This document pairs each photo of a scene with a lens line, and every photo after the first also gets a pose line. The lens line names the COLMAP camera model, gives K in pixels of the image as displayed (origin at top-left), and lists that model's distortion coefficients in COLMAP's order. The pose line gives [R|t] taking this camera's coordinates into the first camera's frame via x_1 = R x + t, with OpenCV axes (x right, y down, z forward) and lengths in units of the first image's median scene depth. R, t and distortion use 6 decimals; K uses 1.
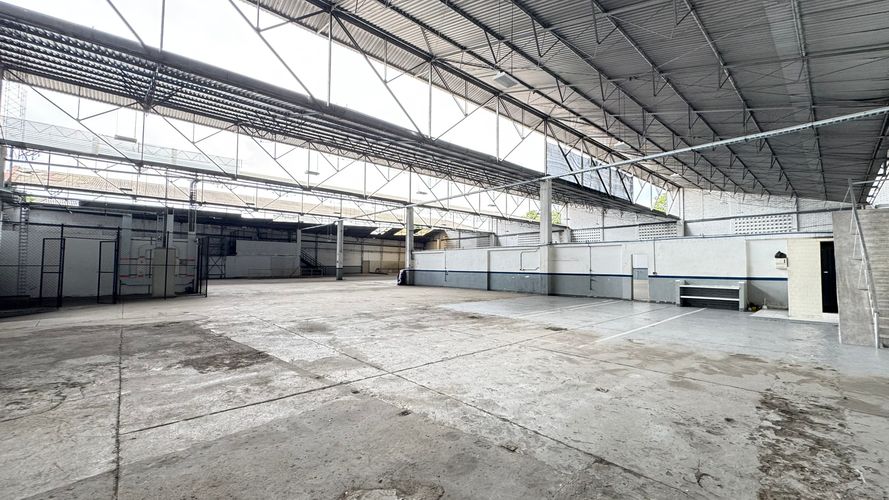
lens RADIAL K [[354.3, 0, 444.5], [0, 354.3, 250.6], [0, 0, 1]] dist [-0.002622, -0.000025]
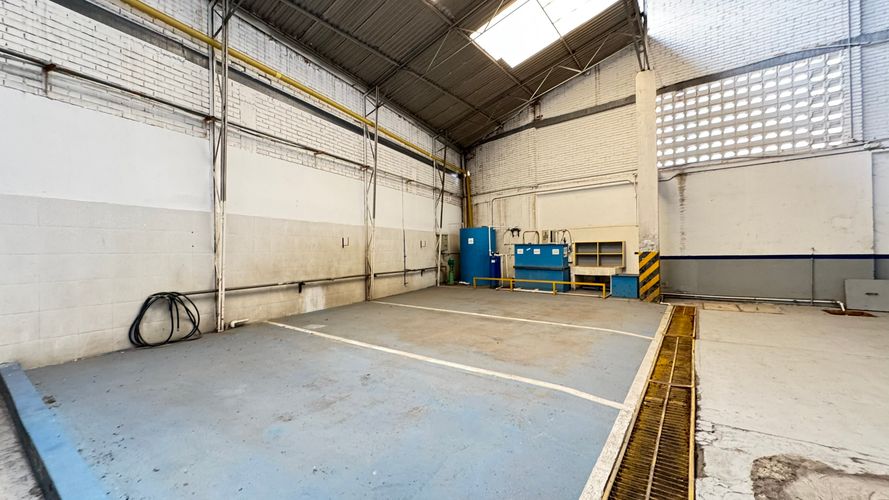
lens RADIAL K [[354.3, 0, 444.5], [0, 354.3, 250.6], [0, 0, 1]] dist [-0.002622, -0.000025]
pose [[0.973893, -0.022599, 0.225881, -0.286437], [0.014153, 0.999141, 0.038944, 0.075767], [-0.226567, -0.034730, 0.973376, 1.843730]]
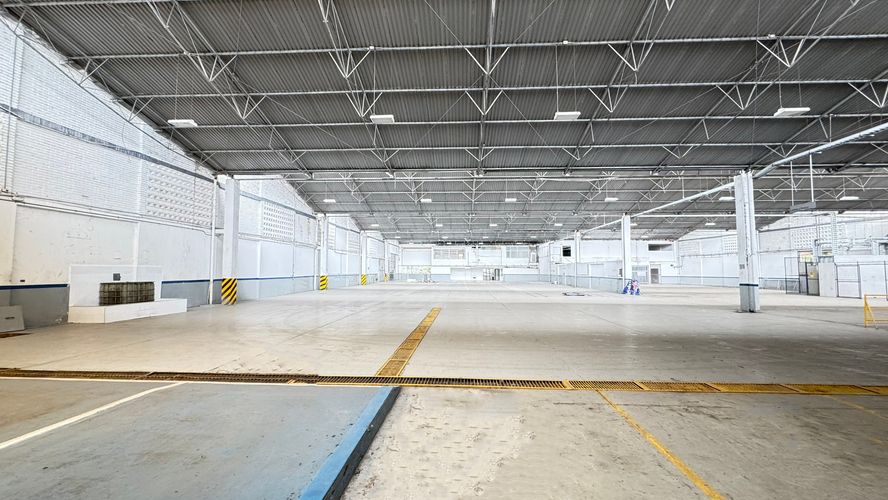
lens RADIAL K [[364.3, 0, 443.9], [0, 364.3, 252.1], [0, 0, 1]] dist [-0.001217, 0.000080]
pose [[-0.706002, 0.030263, 0.707563, -0.437675], [-0.035792, 0.996285, -0.078326, 0.074403], [-0.707305, -0.080624, -0.702296, 1.984367]]
